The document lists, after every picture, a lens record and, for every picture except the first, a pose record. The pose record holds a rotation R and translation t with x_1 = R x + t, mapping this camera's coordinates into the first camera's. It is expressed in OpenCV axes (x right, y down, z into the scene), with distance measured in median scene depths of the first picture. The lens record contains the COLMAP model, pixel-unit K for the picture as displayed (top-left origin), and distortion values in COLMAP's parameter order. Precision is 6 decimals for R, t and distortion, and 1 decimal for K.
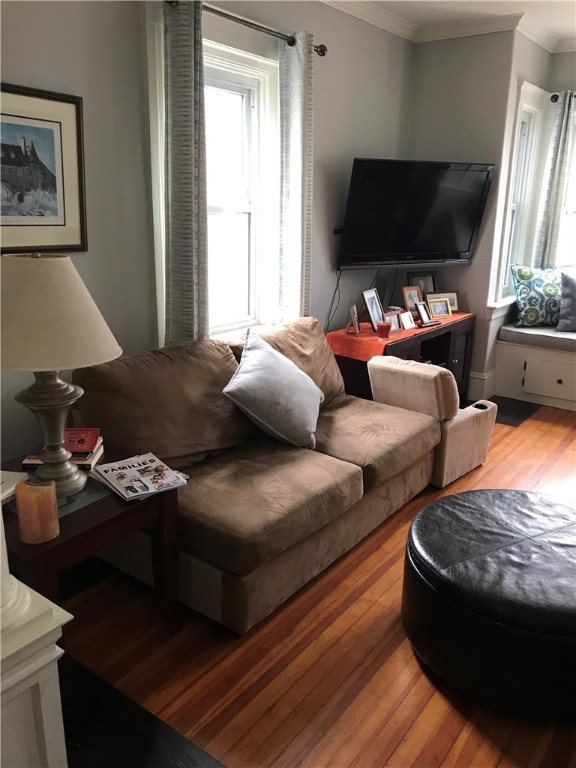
lens RADIAL K [[631.6, 0, 298.1], [0, 631.6, 367.8], [0, 0, 1]] dist [0.006697, 0.018342]
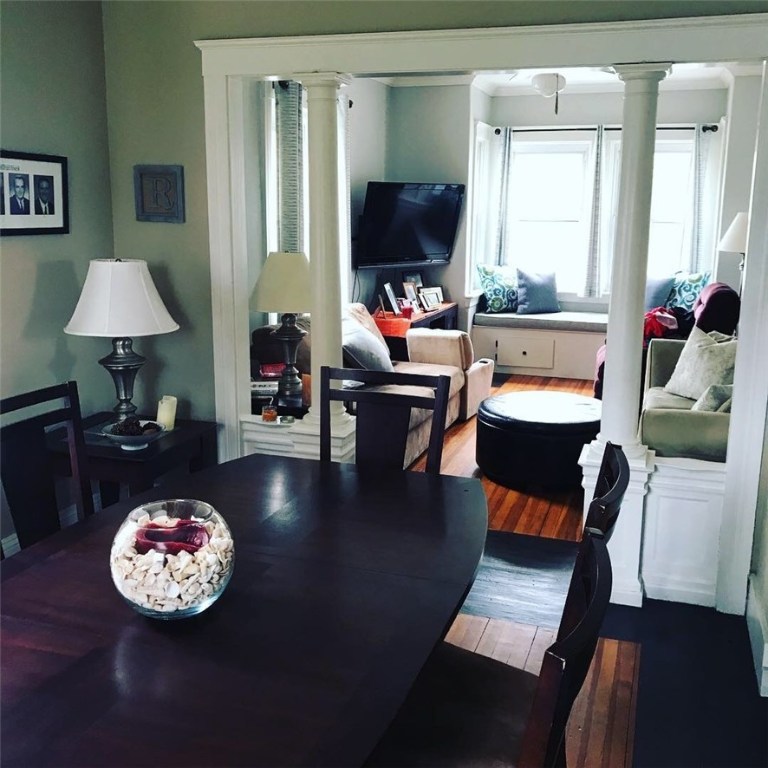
lens RADIAL K [[837.9, 0, 381.3], [0, 837.9, 385.3], [0, 0, 1]] dist [0.001914, 0.000000]
pose [[0.954783, -0.076786, 0.287216, -0.328985], [0.091168, 0.995147, -0.037018, 0.116328], [-0.282979, 0.061529, 0.957150, -0.491488]]
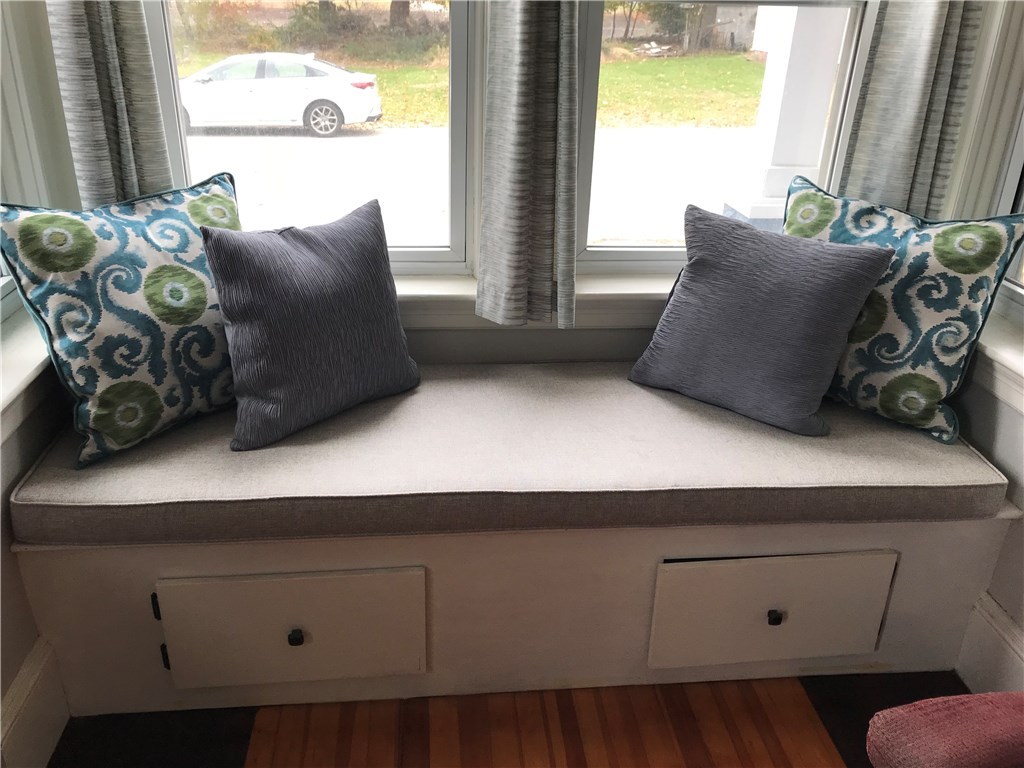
lens RADIAL K [[842.1, 0, 512.5], [0, 842.1, 389.2], [0, 0, 1]] dist [0.006697, 0.018342]
pose [[0.738143, -0.277550, 0.614908, 0.277484], [0.164964, 0.958041, 0.234404, -0.144969], [-0.654165, -0.071586, 0.752956, 0.646747]]
